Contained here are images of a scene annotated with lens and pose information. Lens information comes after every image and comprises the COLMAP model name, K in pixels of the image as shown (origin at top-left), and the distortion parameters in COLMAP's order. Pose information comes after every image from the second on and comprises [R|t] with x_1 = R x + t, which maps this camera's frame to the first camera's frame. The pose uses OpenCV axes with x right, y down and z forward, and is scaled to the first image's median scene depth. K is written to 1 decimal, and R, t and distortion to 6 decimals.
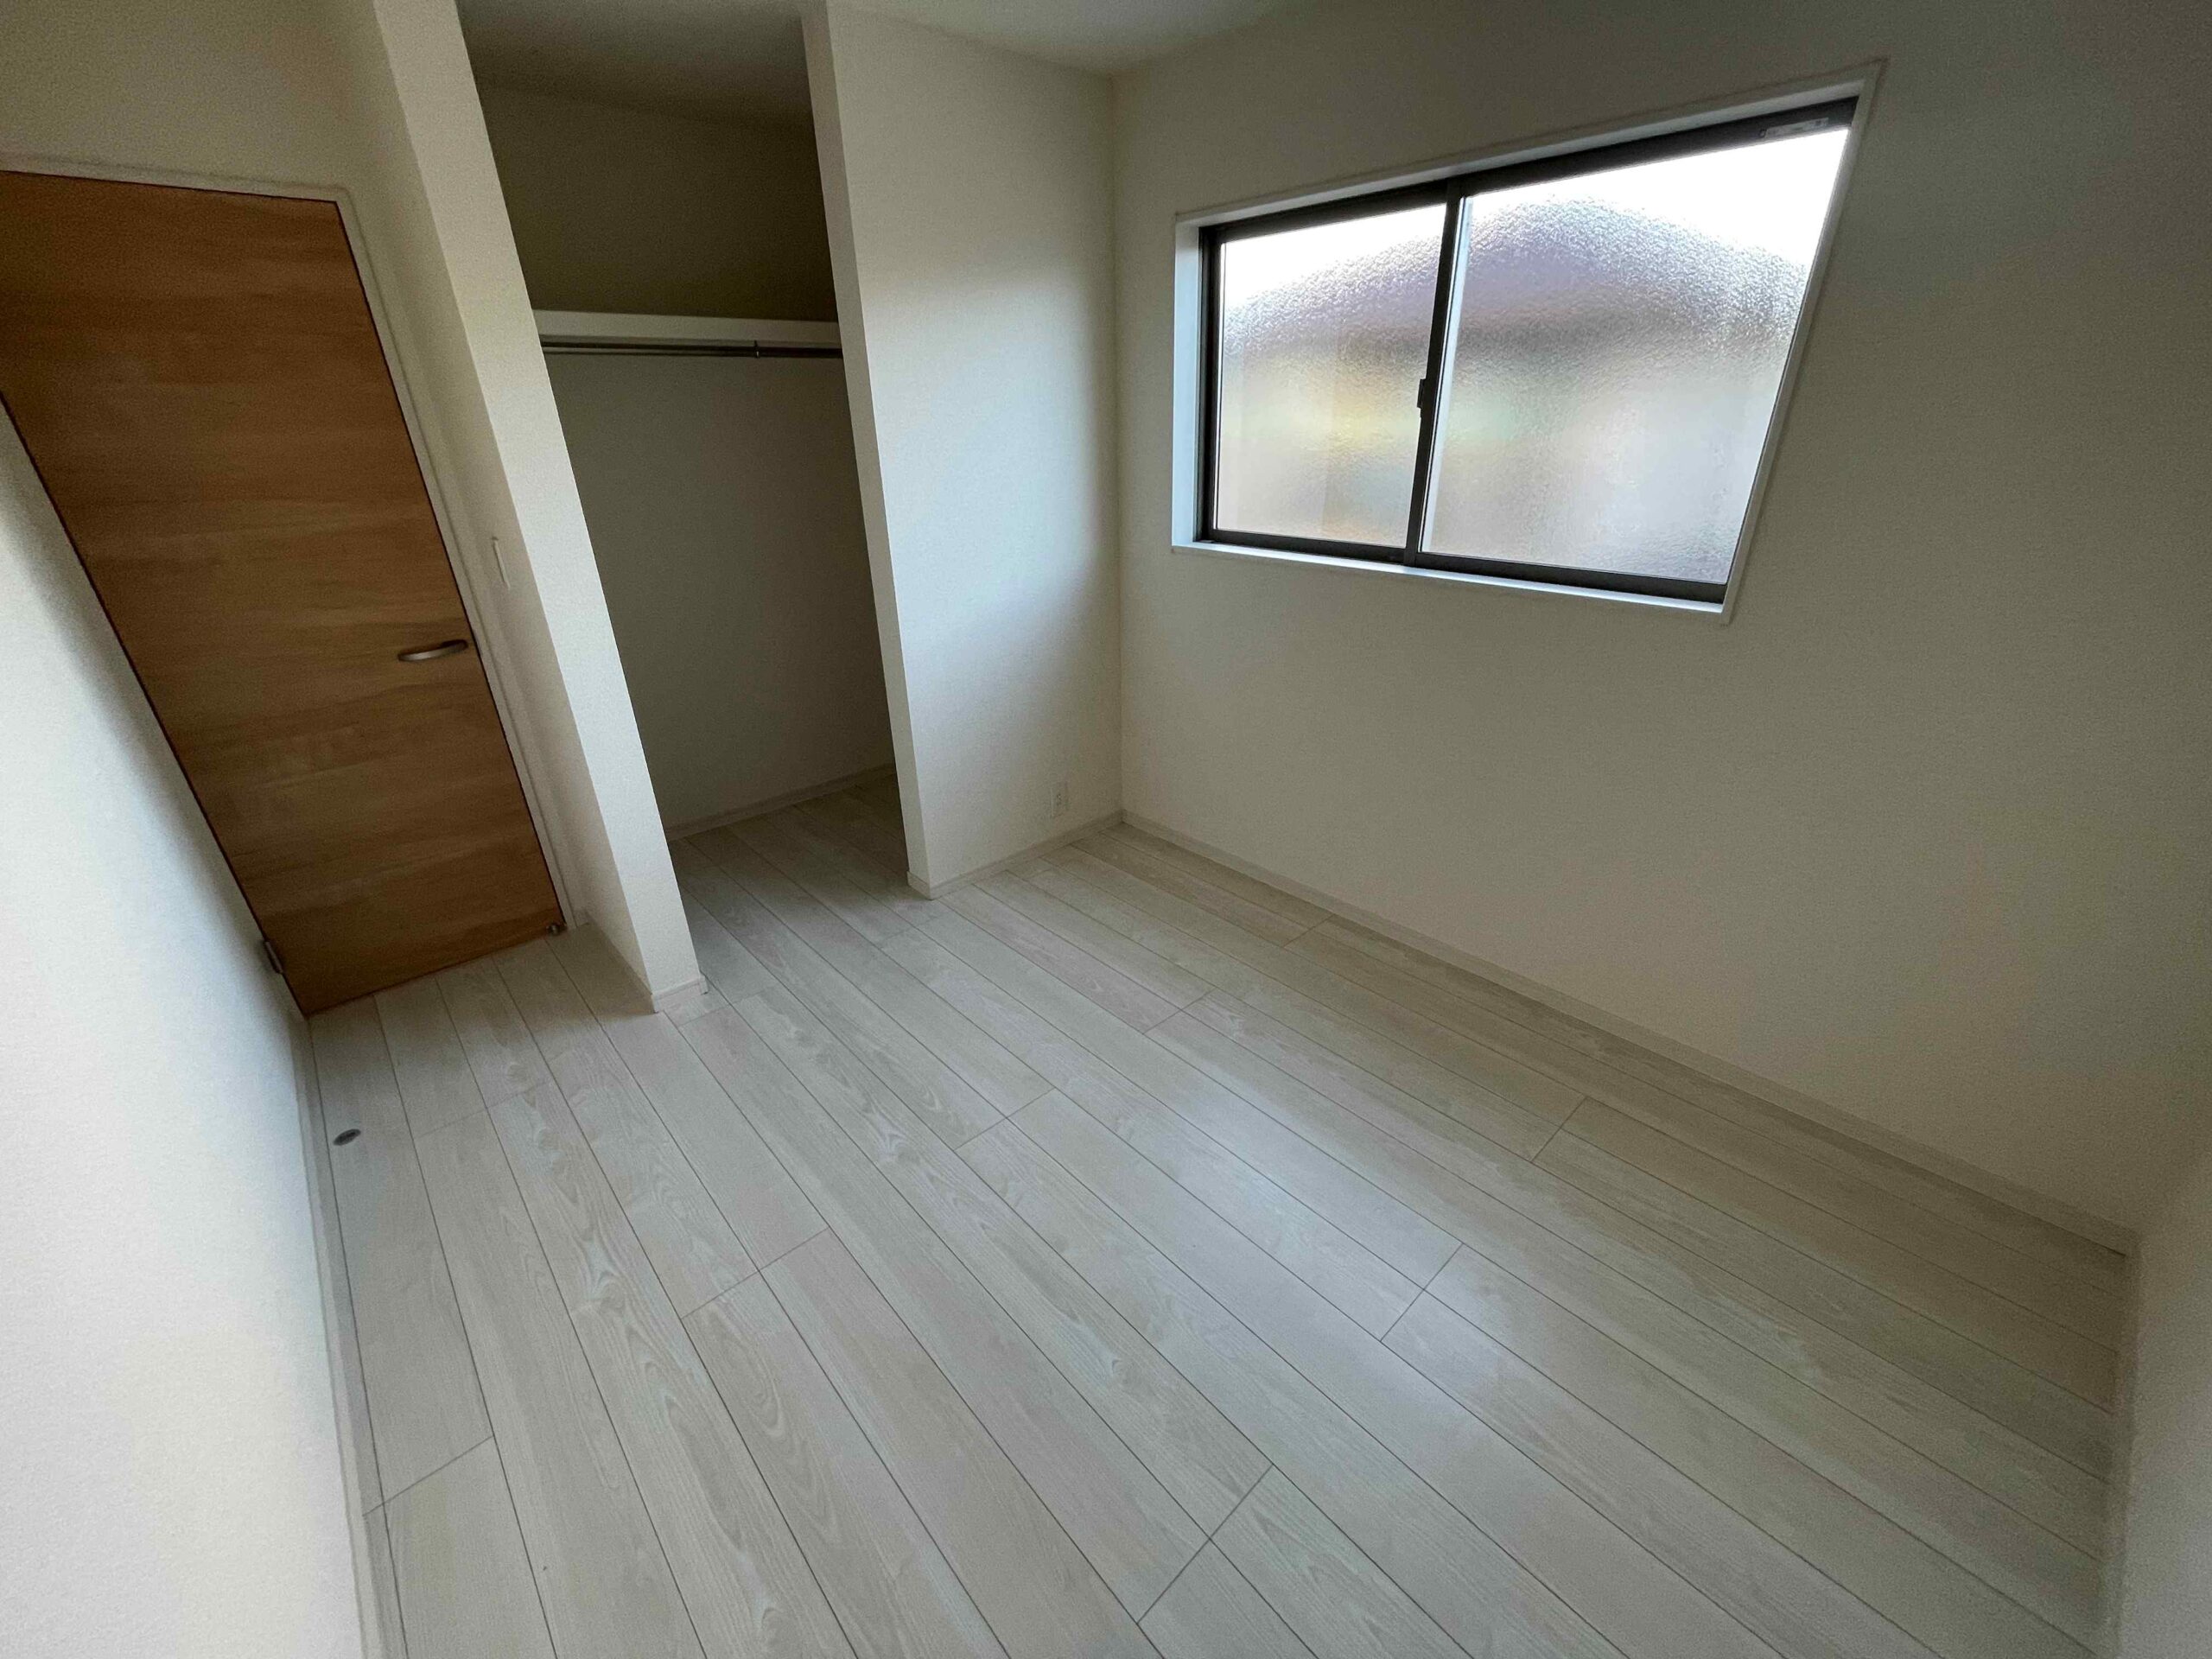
lens RADIAL K [[895.1, 0, 1114.5], [0, 895.1, 840.8], [0, 0, 1]] dist [-0.005300, 0.000417]
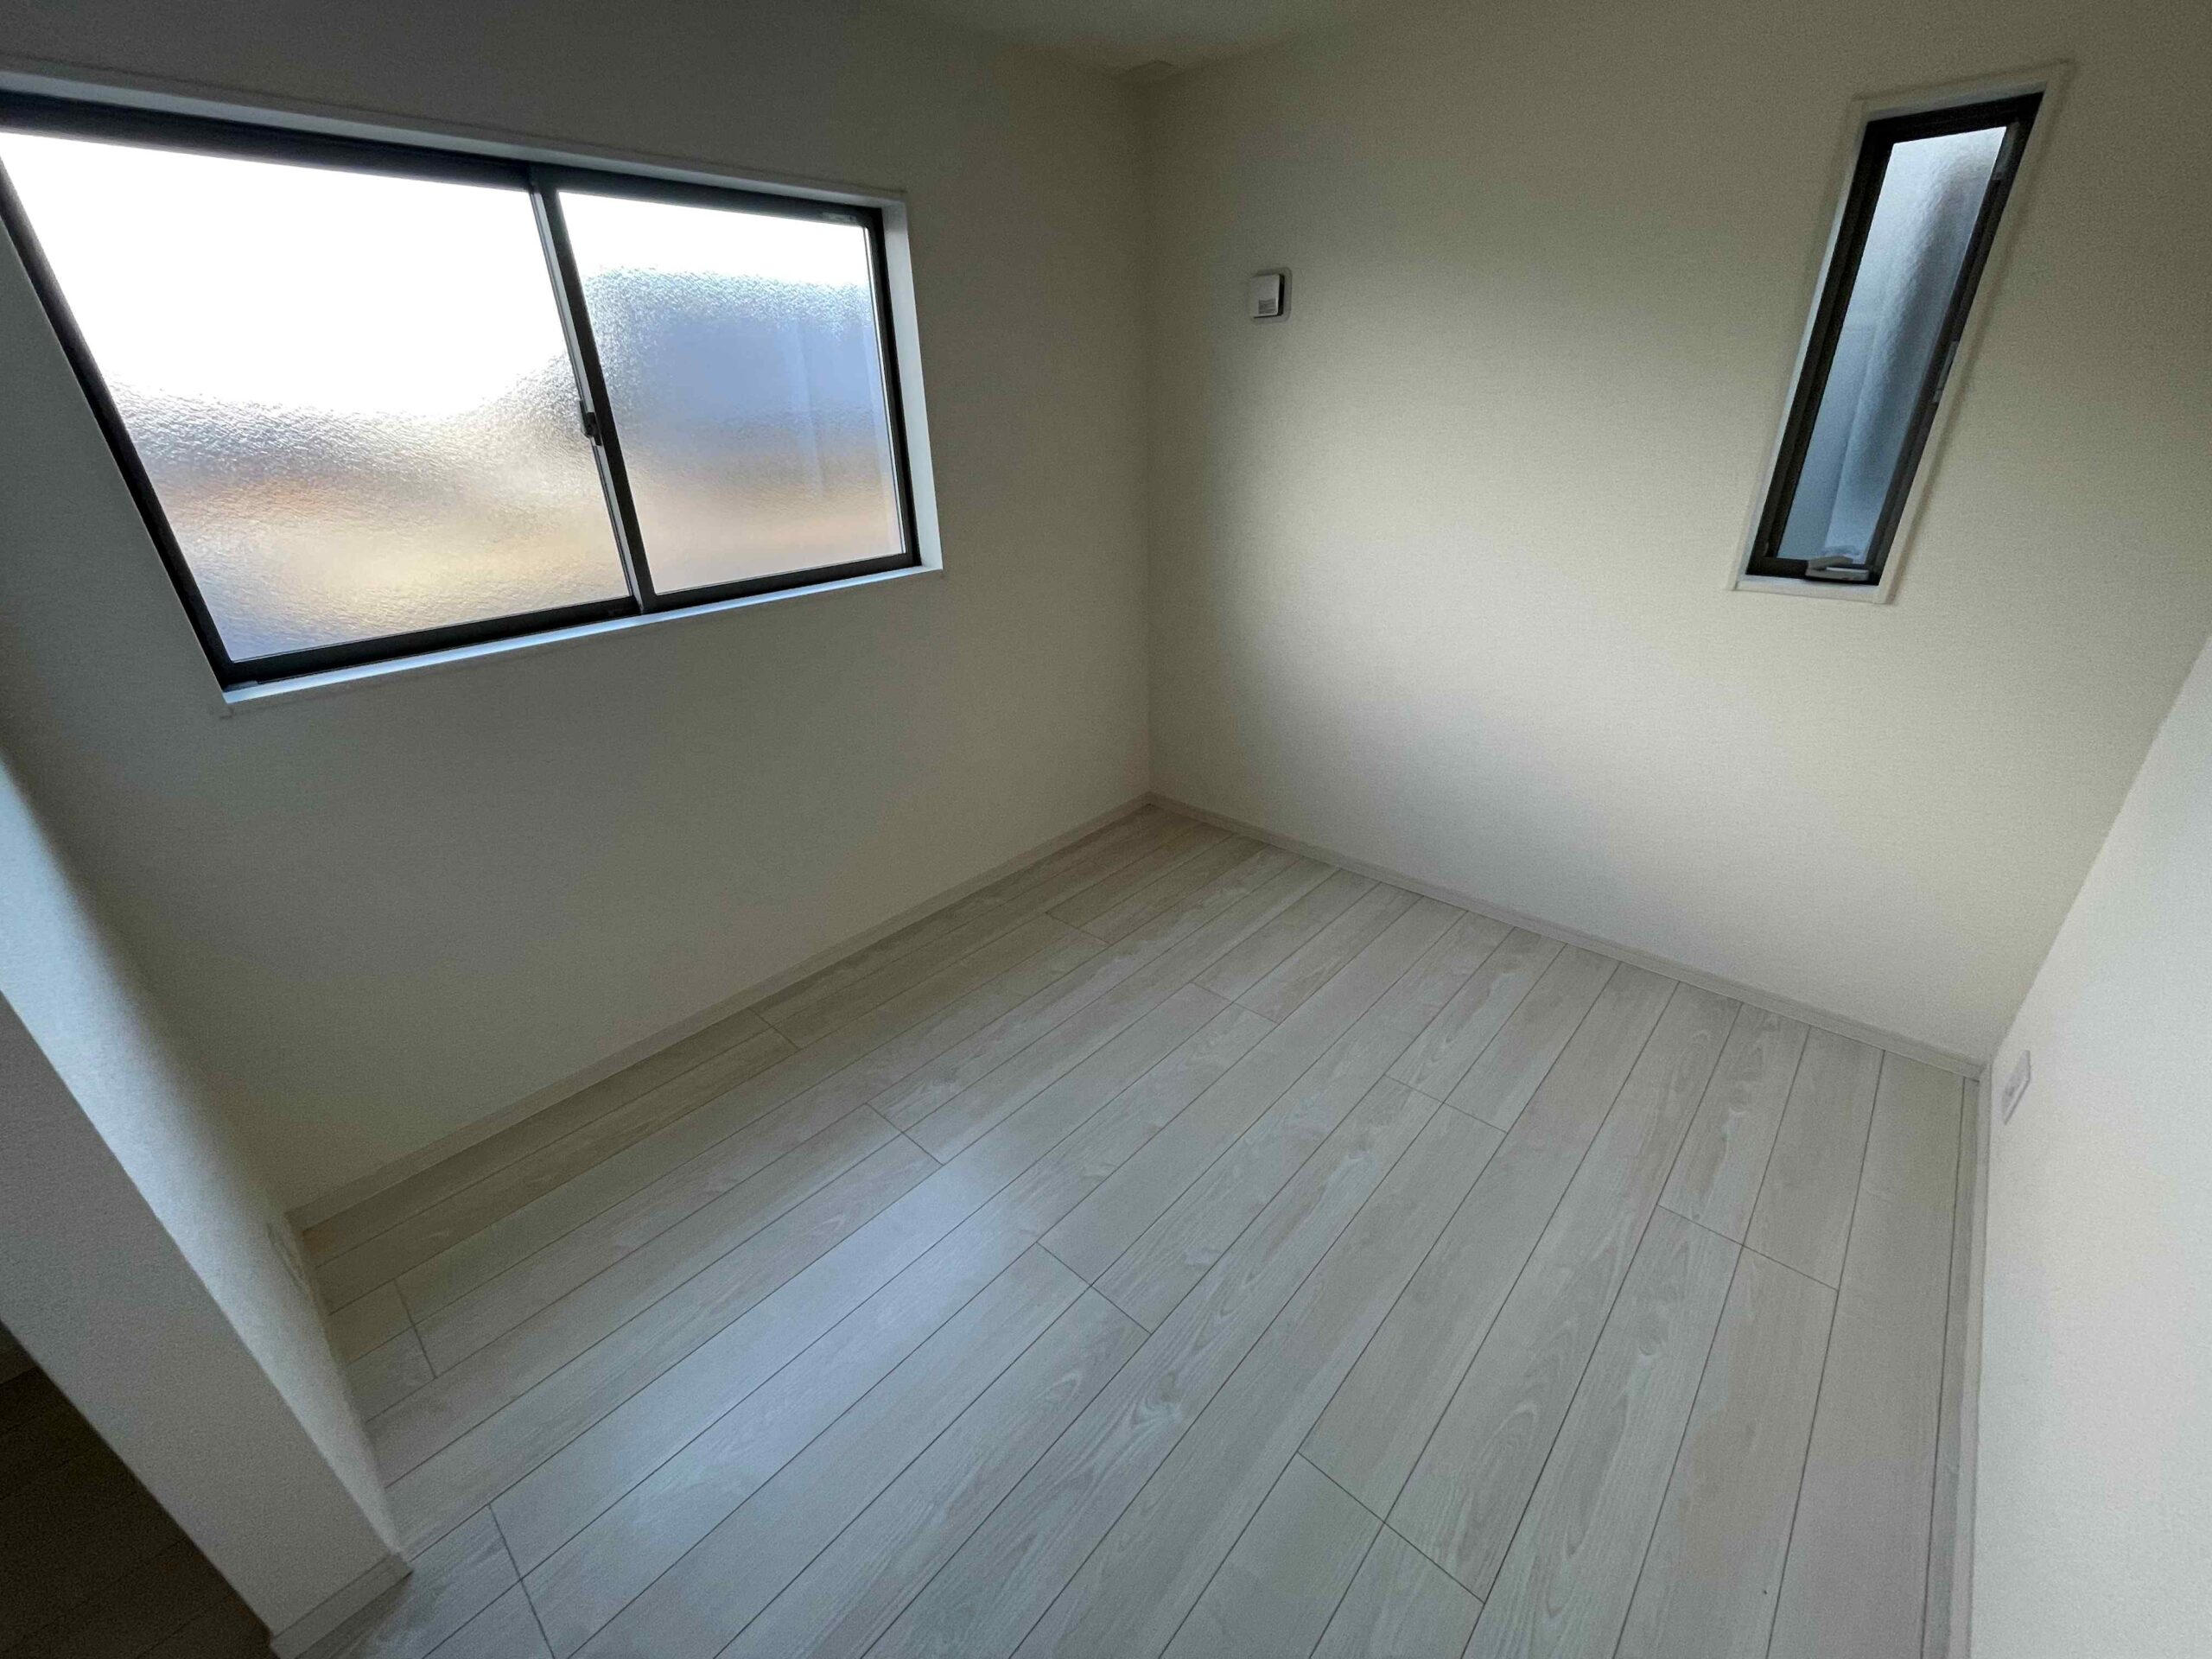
lens RADIAL K [[895.1, 0, 1105.7], [0, 895.1, 828.5], [0, 0, 1]] dist [-0.005300, 0.000417]
pose [[-0.093171, -0.411382, 0.906688, -0.738643], [0.464583, 0.787472, 0.405032, -0.361705], [-0.880614, 0.458970, 0.117752, 0.762049]]
